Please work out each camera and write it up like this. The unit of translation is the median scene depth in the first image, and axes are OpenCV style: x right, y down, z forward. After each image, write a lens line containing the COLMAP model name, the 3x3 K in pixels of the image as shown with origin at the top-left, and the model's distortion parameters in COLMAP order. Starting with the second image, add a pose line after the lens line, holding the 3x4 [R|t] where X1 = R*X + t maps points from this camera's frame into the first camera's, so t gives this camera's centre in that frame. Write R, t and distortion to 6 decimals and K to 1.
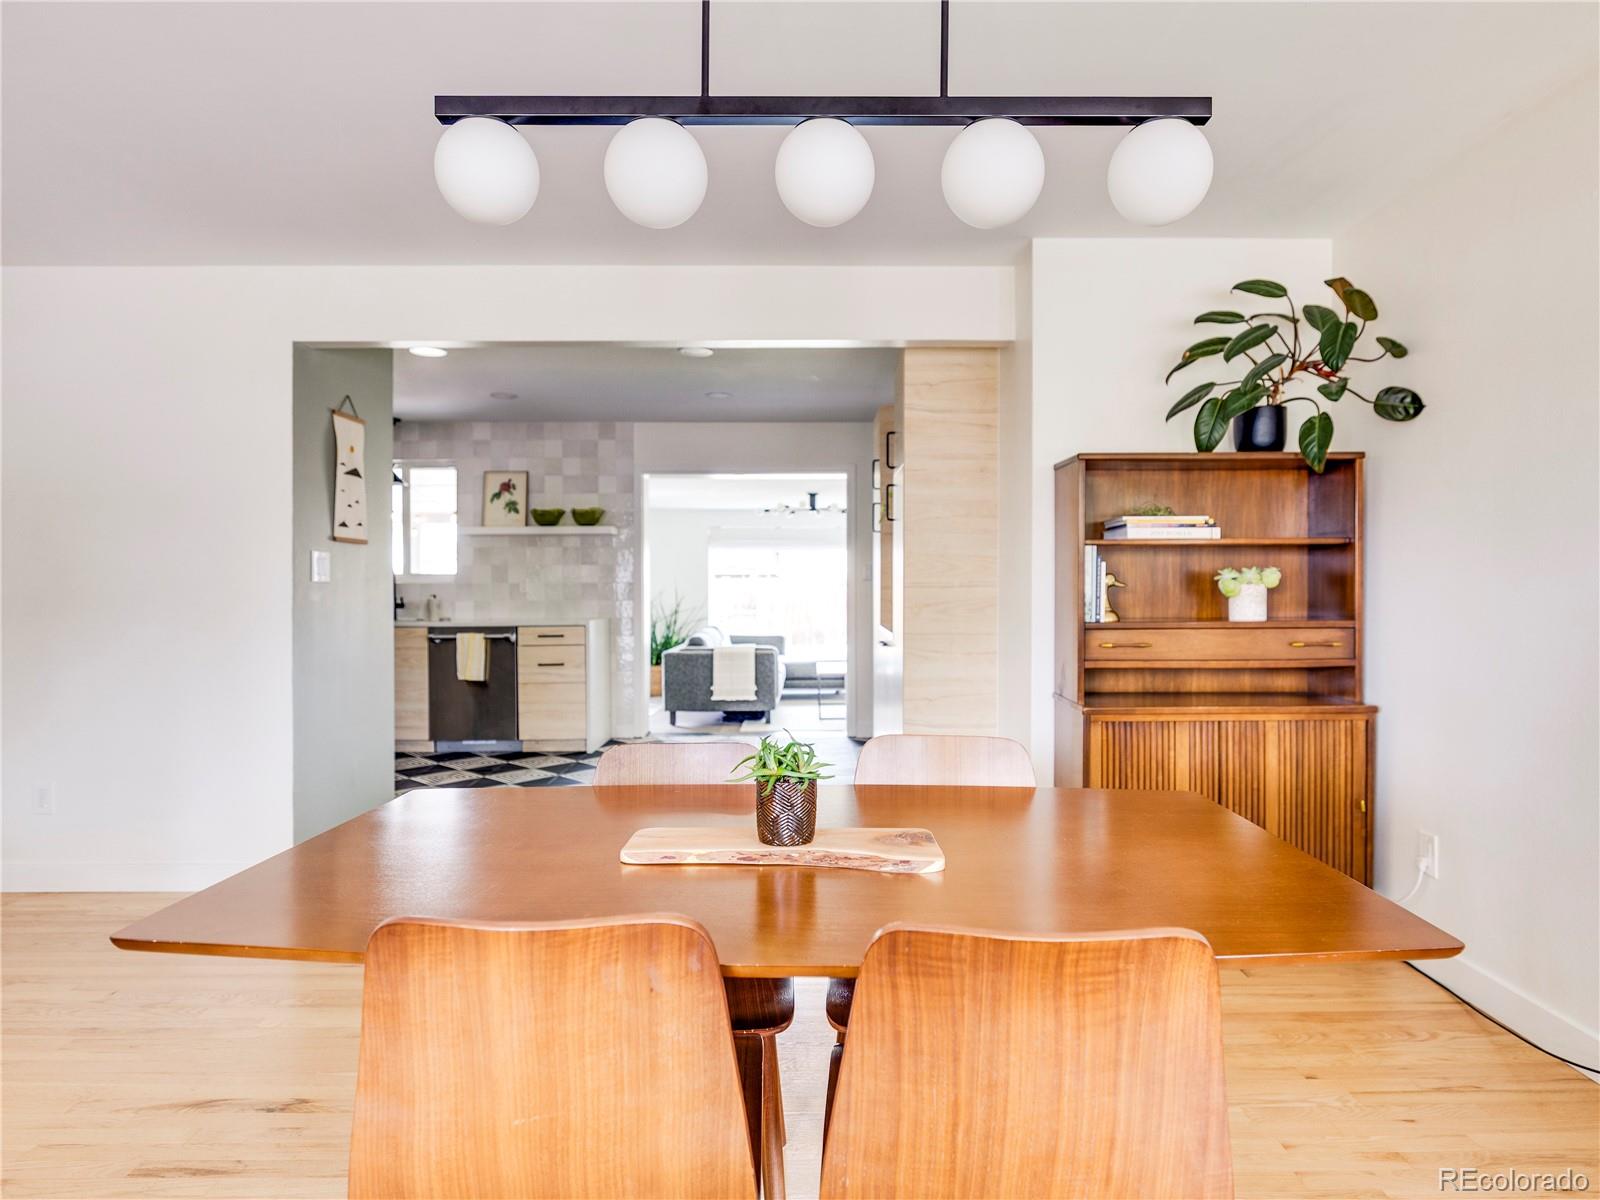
lens RADIAL K [[901.1, 0, 800.0], [0, 901.1, 600.0], [0, 0, 1]] dist [-0.000631, 0.000025]
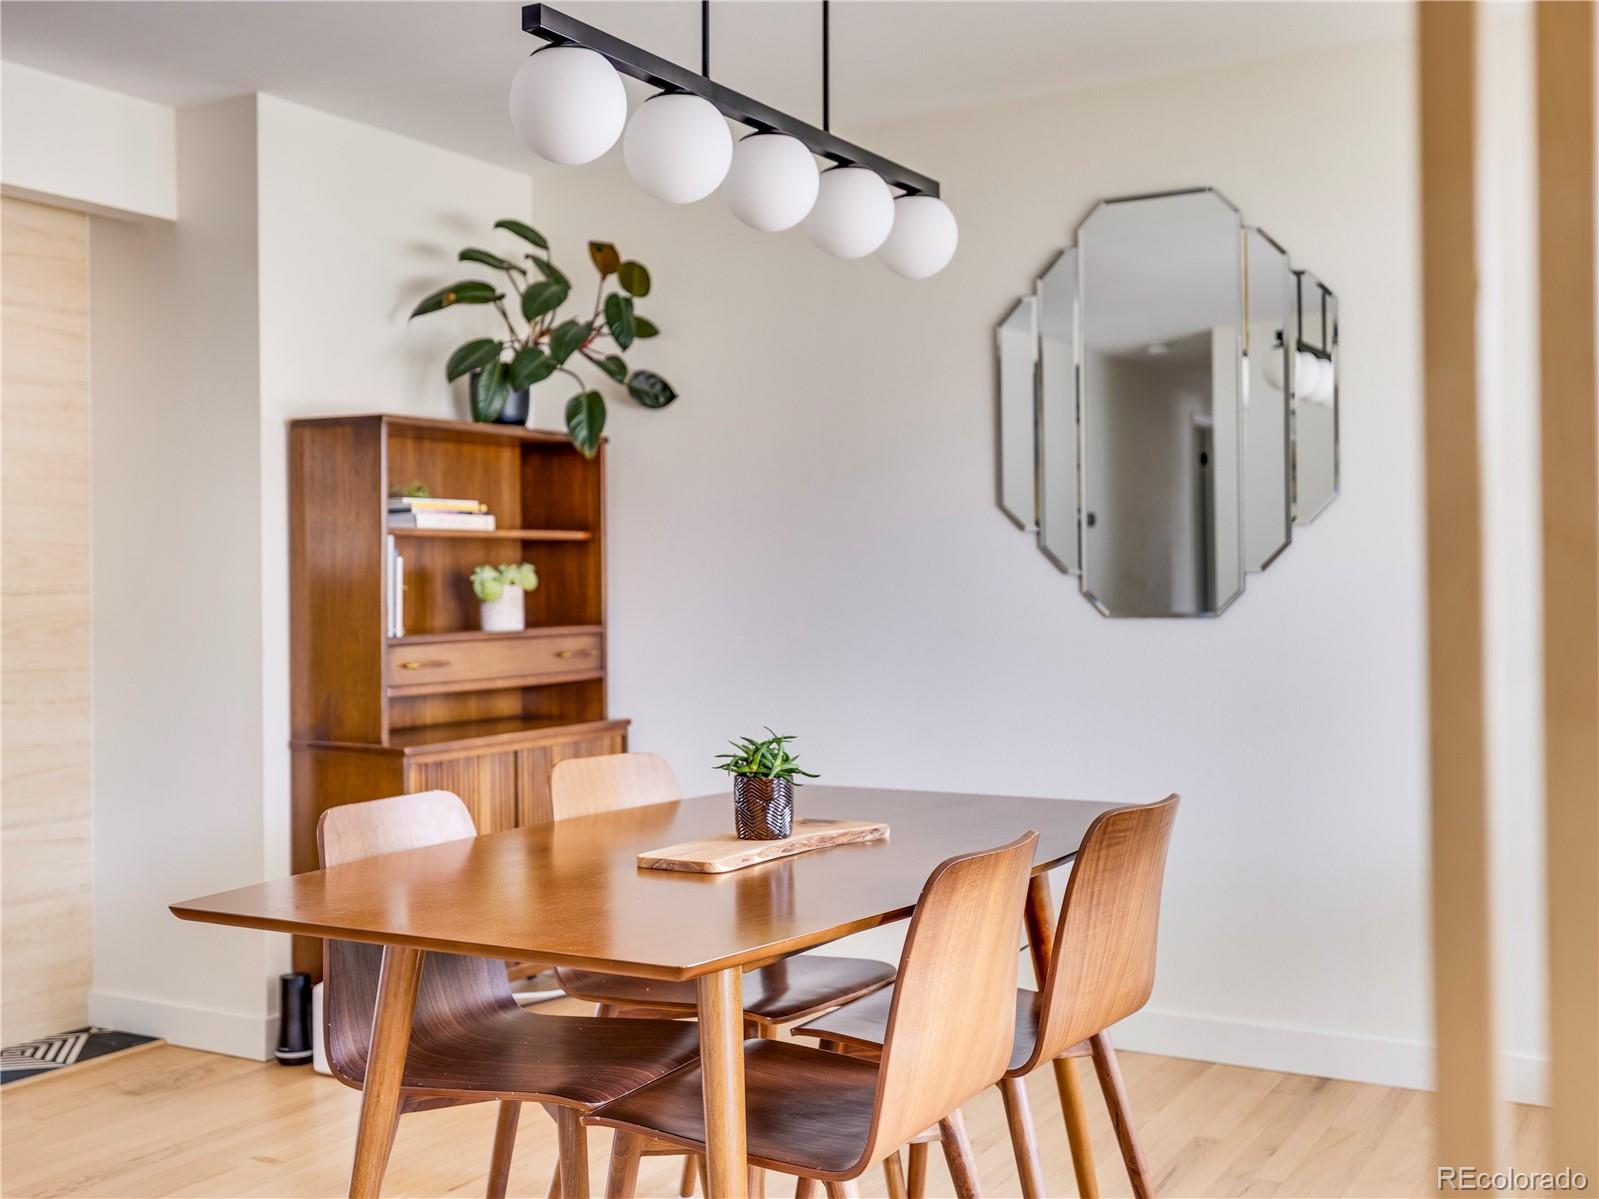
lens RADIAL K [[1491.1, 0, 799.8], [0, 1491.1, 578.0], [0, 0, 1]] dist [-0.006667, 0.001348]
pose [[0.563387, -0.001737, 0.826191, -0.482904], [0.023572, 0.999624, -0.013973, 0.001185], [-0.825857, 0.027347, 0.563216, 0.010322]]
